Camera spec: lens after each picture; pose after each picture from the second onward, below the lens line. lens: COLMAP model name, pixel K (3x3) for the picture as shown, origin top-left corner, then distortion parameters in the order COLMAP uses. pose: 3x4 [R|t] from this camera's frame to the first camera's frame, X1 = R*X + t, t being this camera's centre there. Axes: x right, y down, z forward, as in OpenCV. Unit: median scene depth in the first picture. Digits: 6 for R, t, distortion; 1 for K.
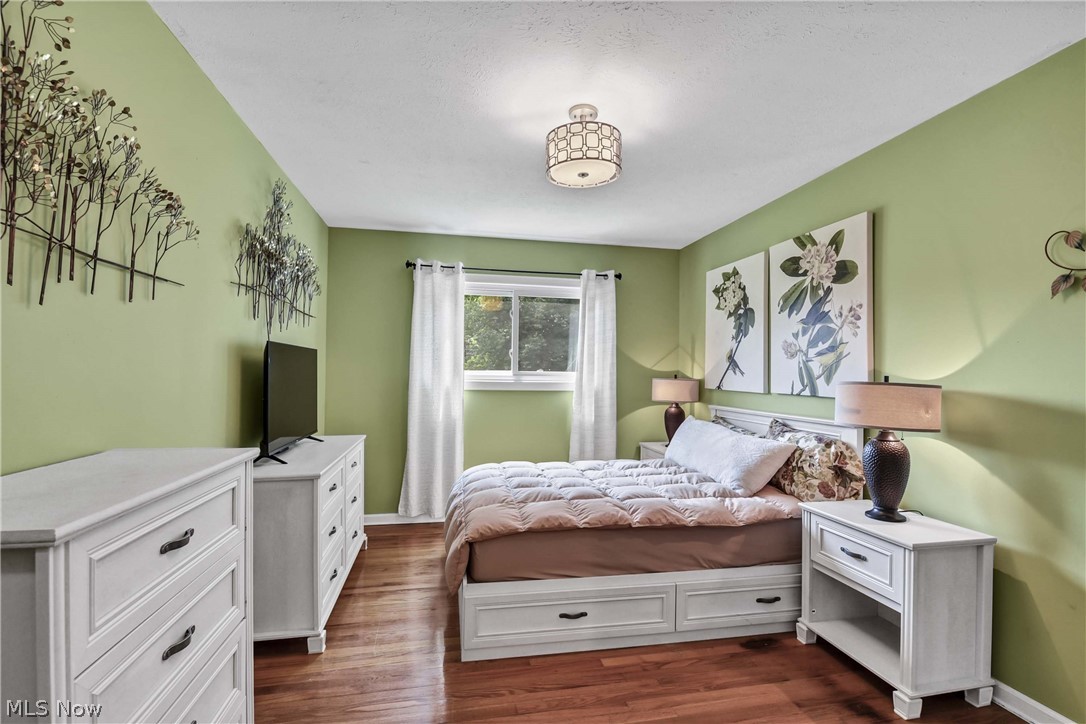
lens RADIAL K [[488.5, 0, 540.1], [0, 488.5, 371.5], [0, 0, 1]] dist [-0.004188, -0.007884]
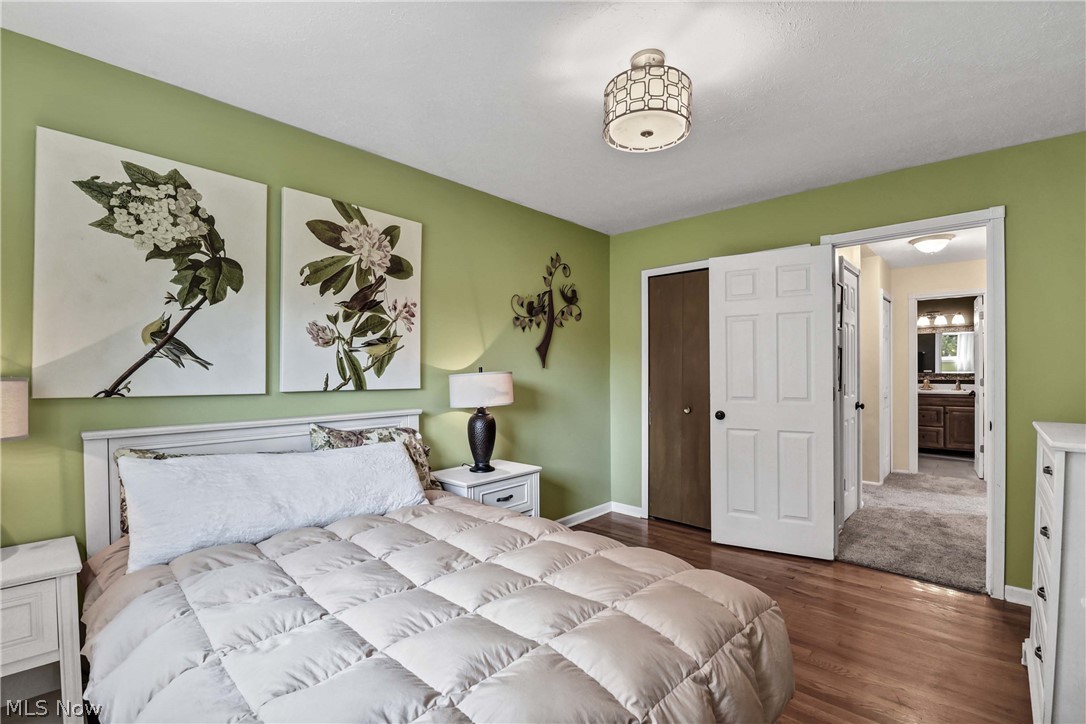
lens RADIAL K [[488.5, 0, 540.1], [0, 488.5, 371.5], [0, 0, 1]] dist [-0.004188, -0.007884]
pose [[-0.593003, -0.015091, 0.805059, -0.360701], [-0.010861, 0.999883, 0.010743, 0.002611], [-0.805127, -0.002373, -0.593098, 1.241958]]
